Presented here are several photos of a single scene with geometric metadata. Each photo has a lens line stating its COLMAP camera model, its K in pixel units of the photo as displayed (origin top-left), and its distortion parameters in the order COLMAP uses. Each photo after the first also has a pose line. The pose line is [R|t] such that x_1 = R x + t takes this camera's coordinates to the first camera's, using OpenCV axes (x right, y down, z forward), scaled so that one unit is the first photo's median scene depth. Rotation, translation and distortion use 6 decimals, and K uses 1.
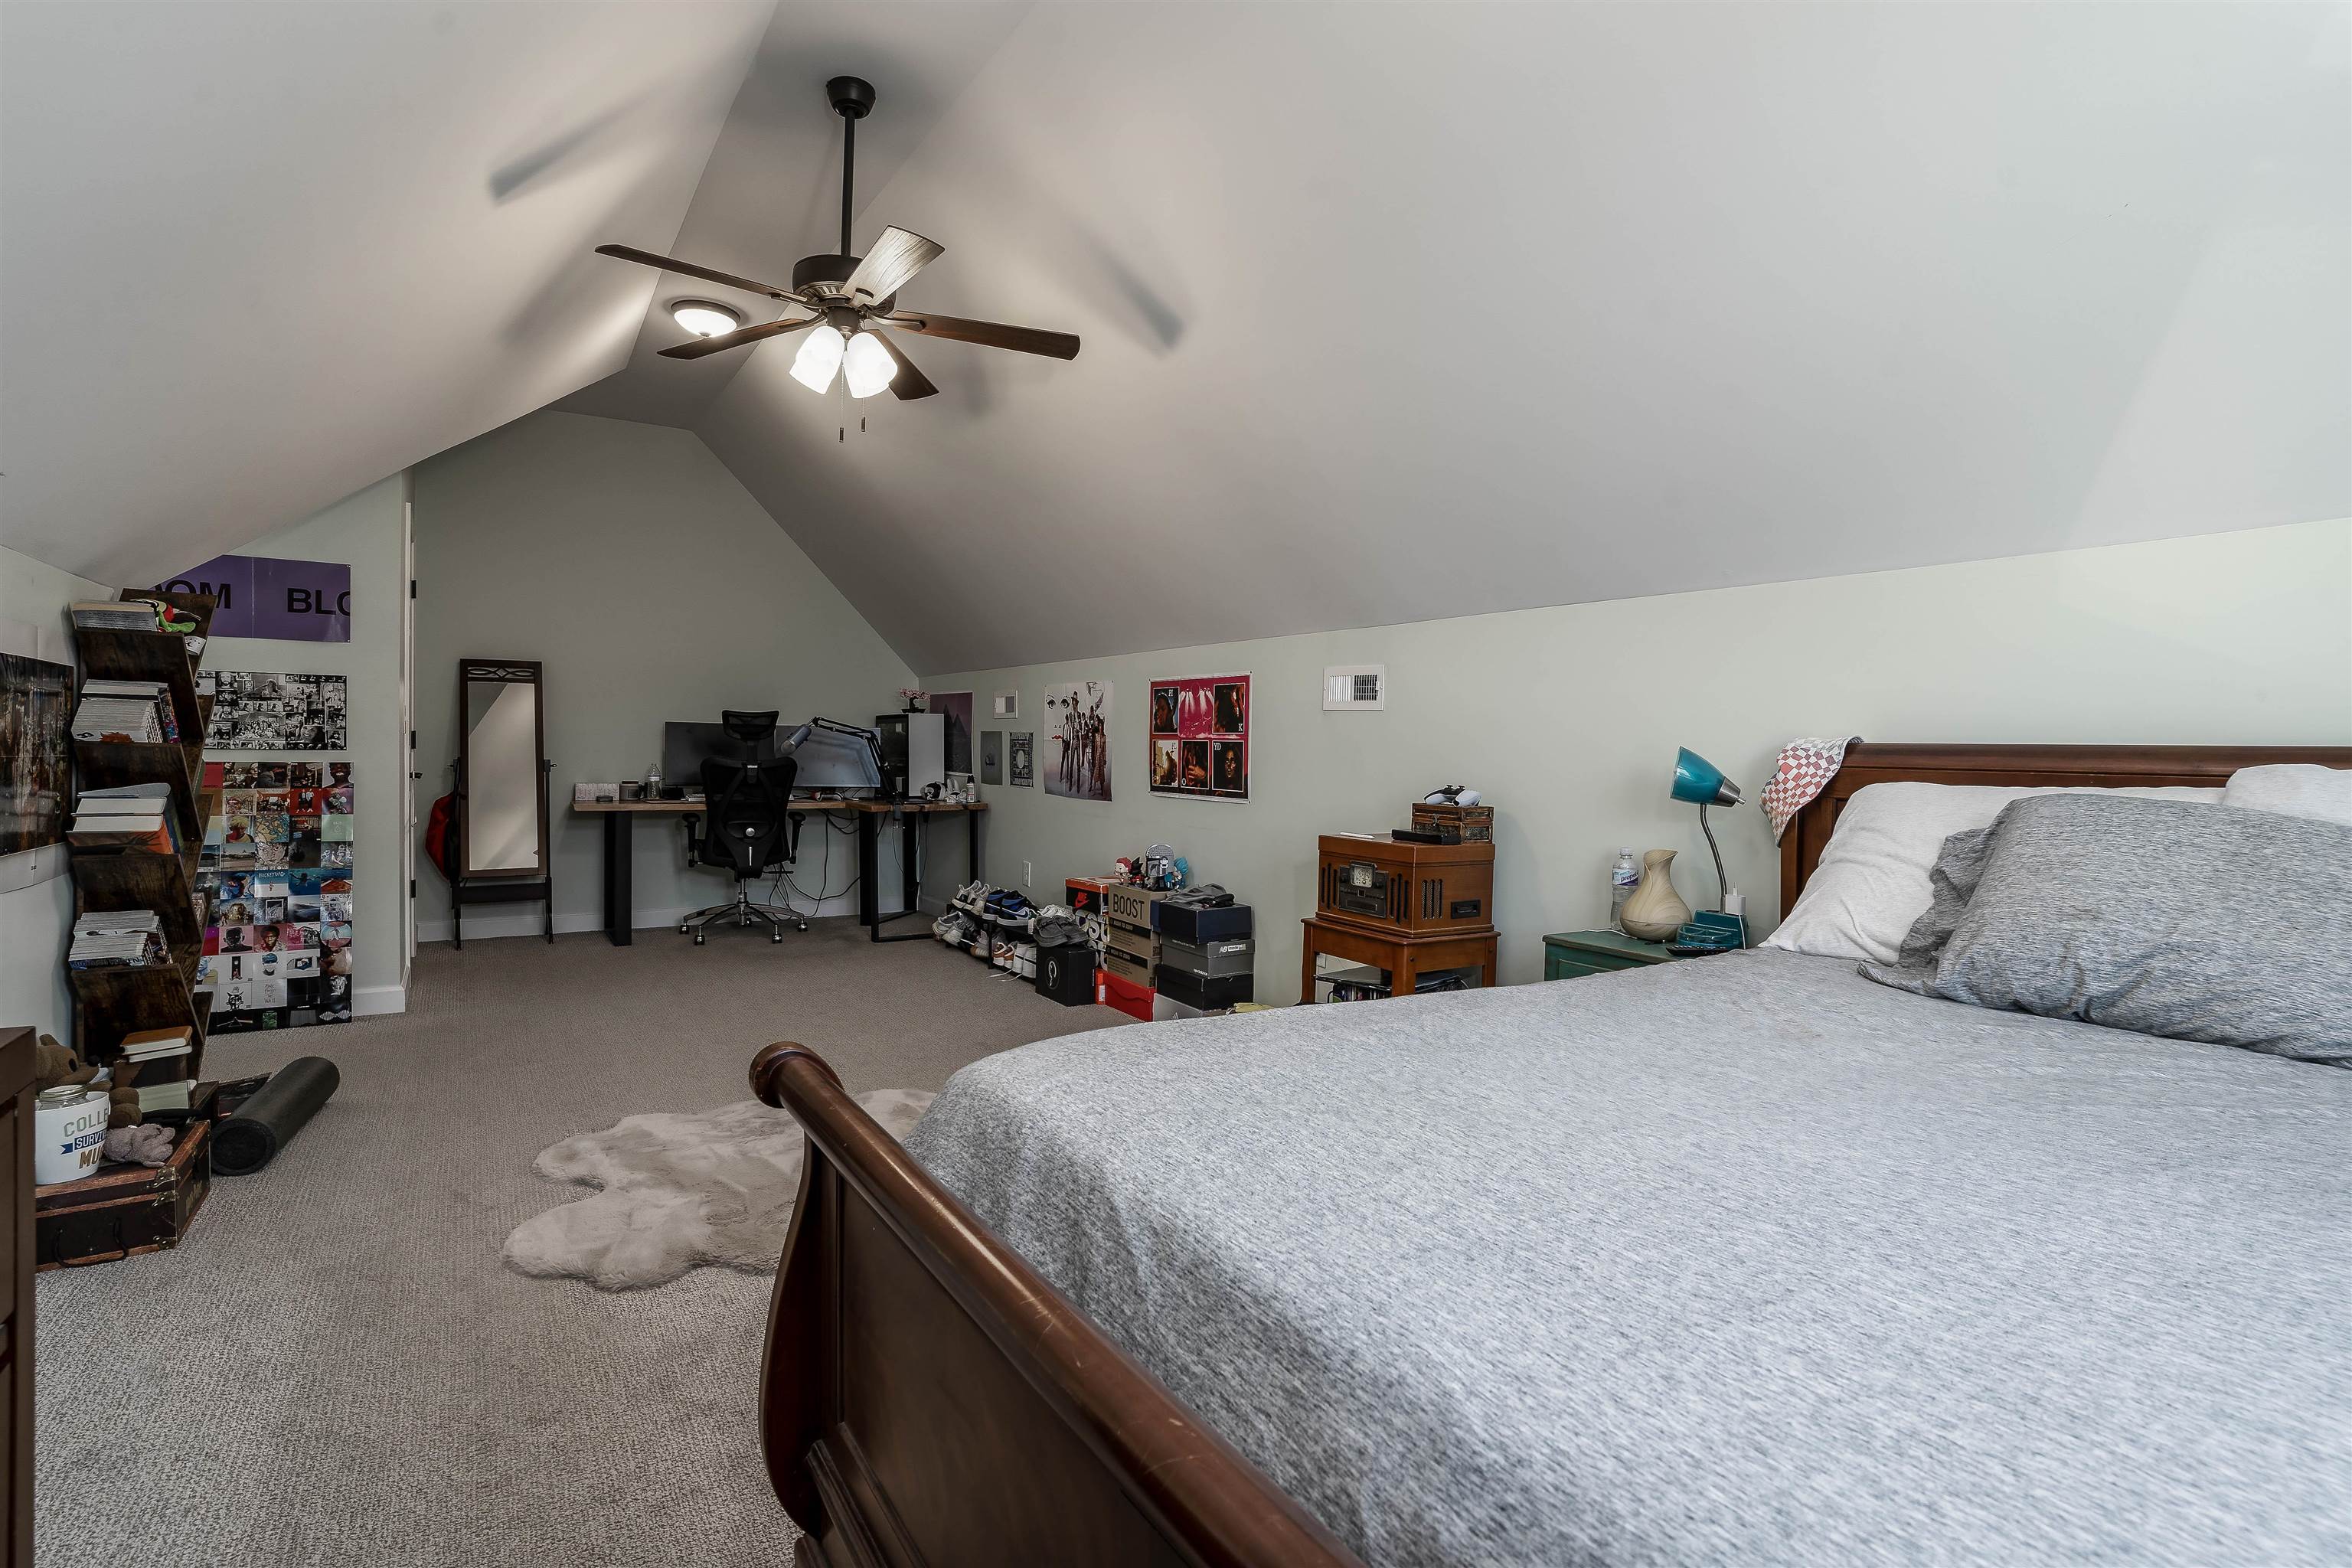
lens RADIAL K [[1203.9, 0, 1175.6], [0, 1203.9, 770.3], [0, 0, 1]] dist [-0.032813, 0.001263]
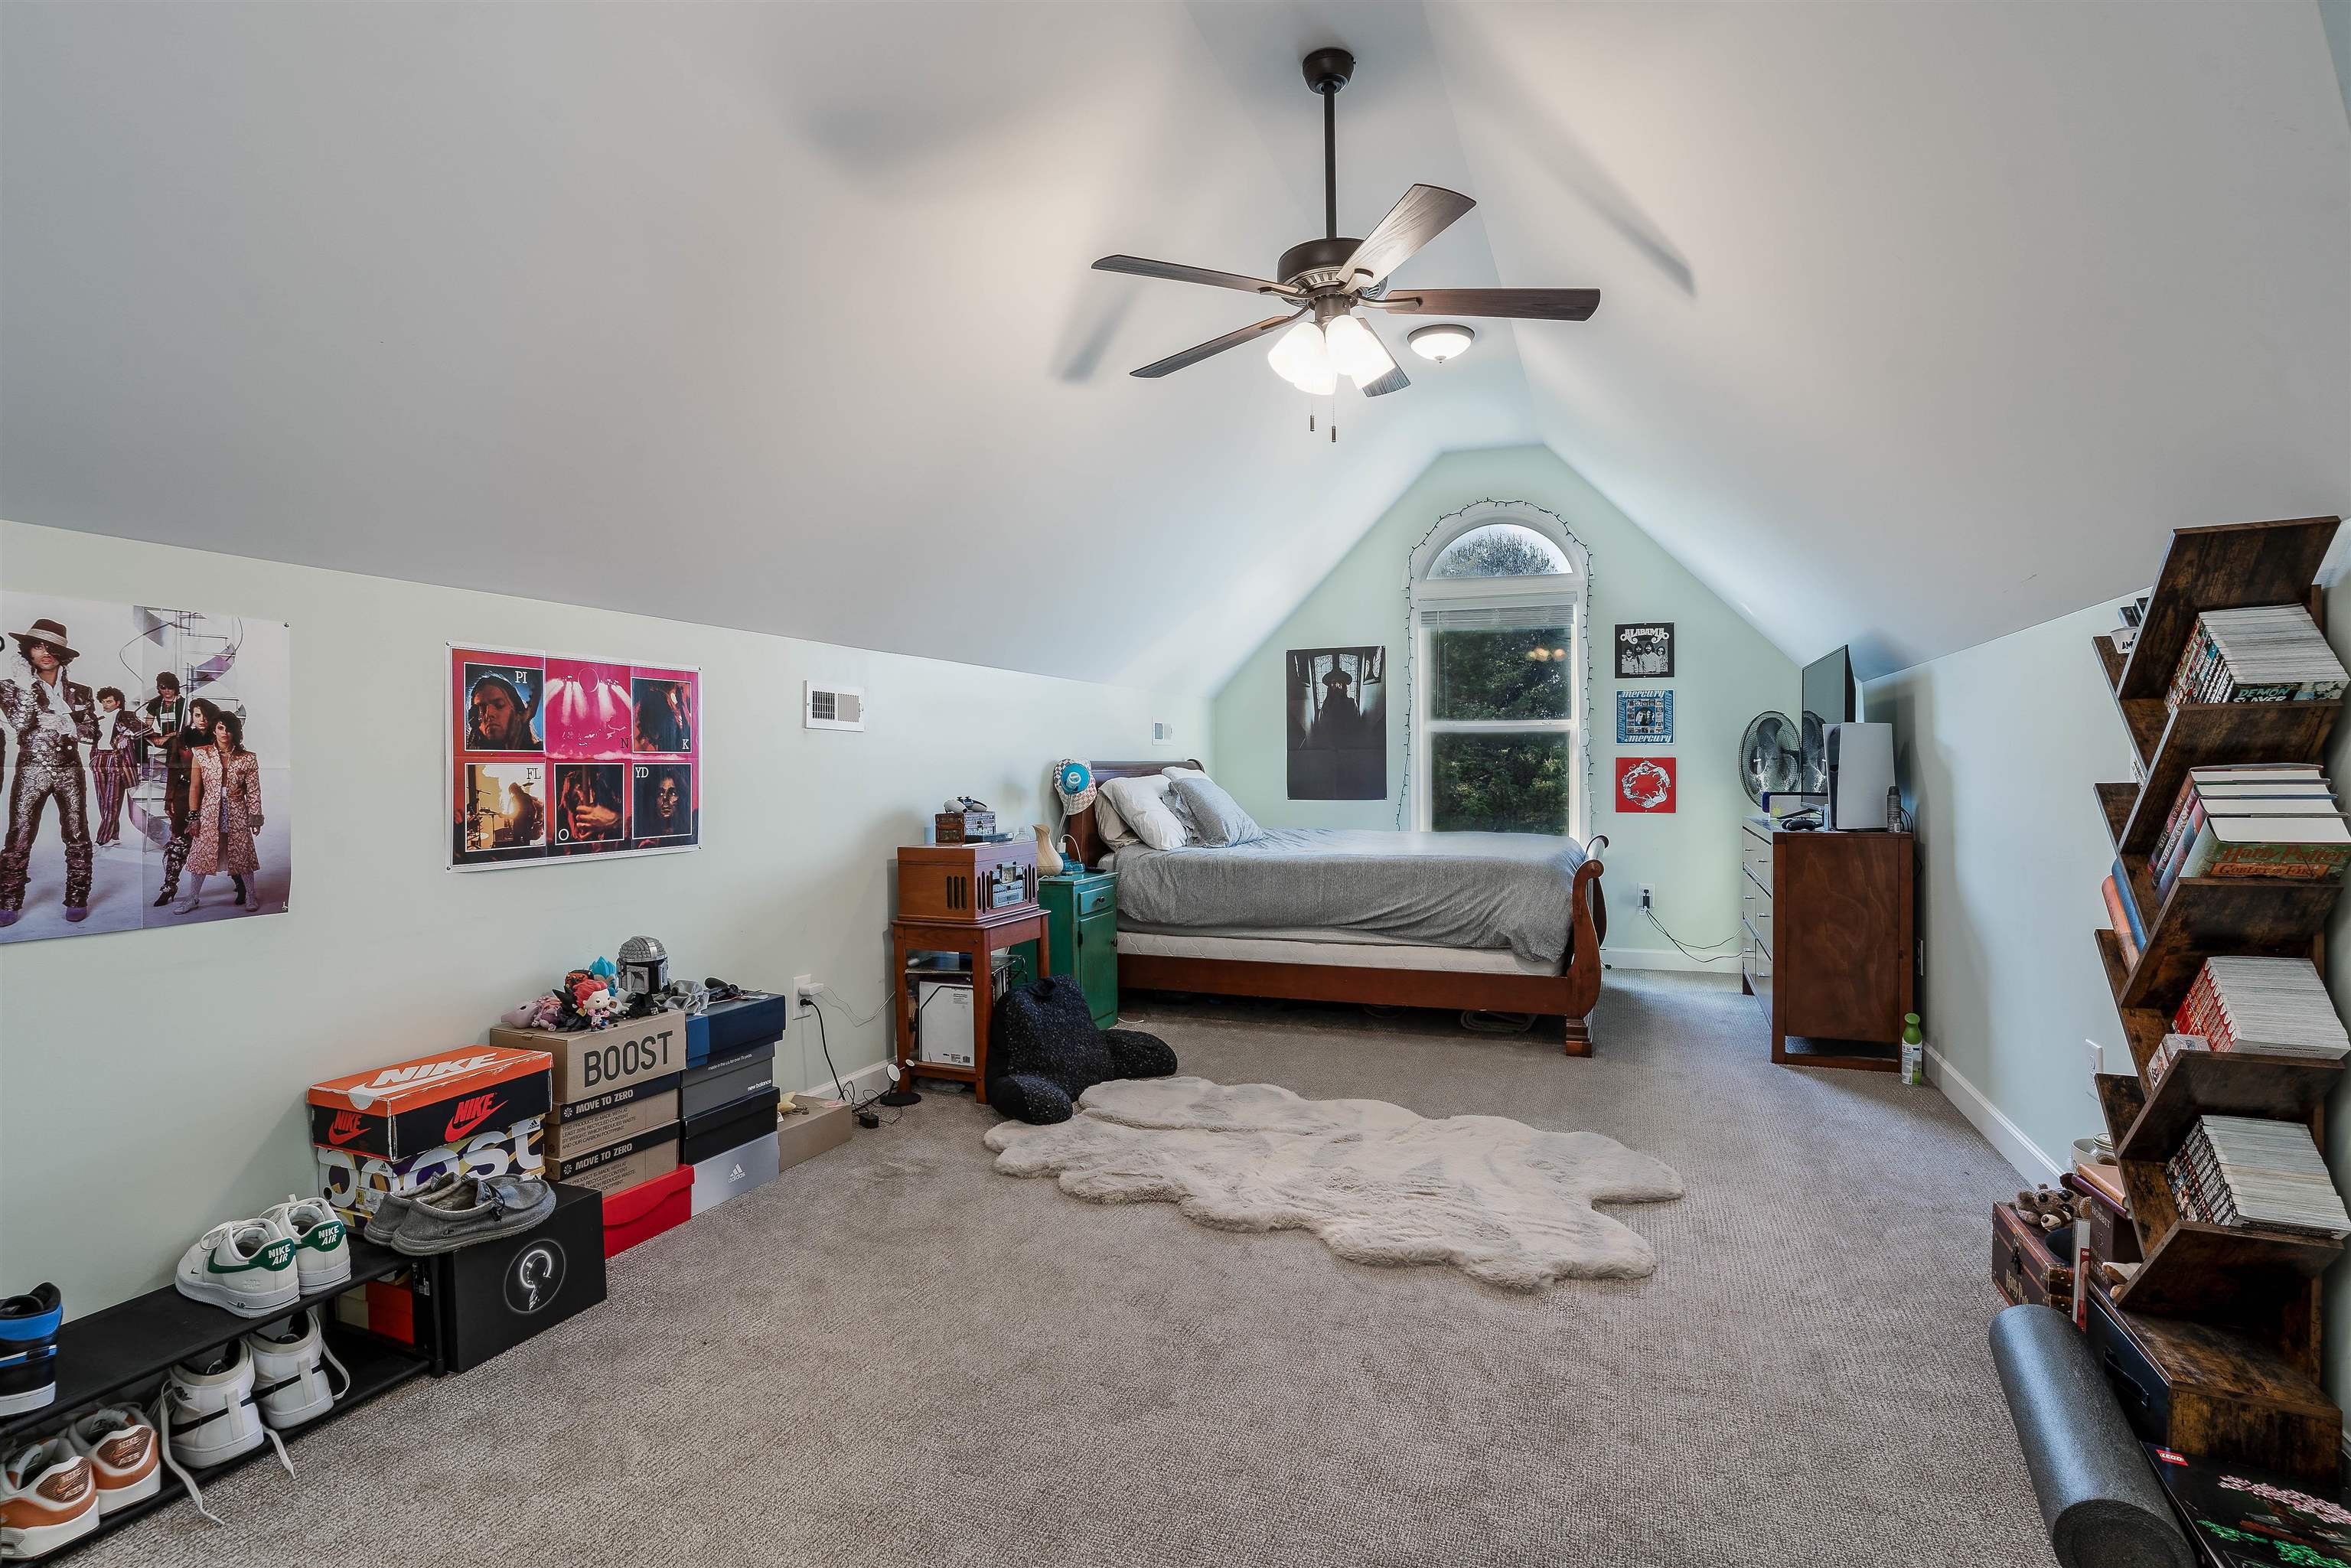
lens RADIAL K [[1203.3, 0, 1172.9], [0, 1203.3, 775.9], [0, 0, 1]] dist [-0.032813, 0.001263]
pose [[-0.606290, -0.025050, 0.794849, -0.634183], [0.007372, 0.999284, 0.037116, -0.038437], [-0.795209, 0.028363, -0.605671, 1.123200]]
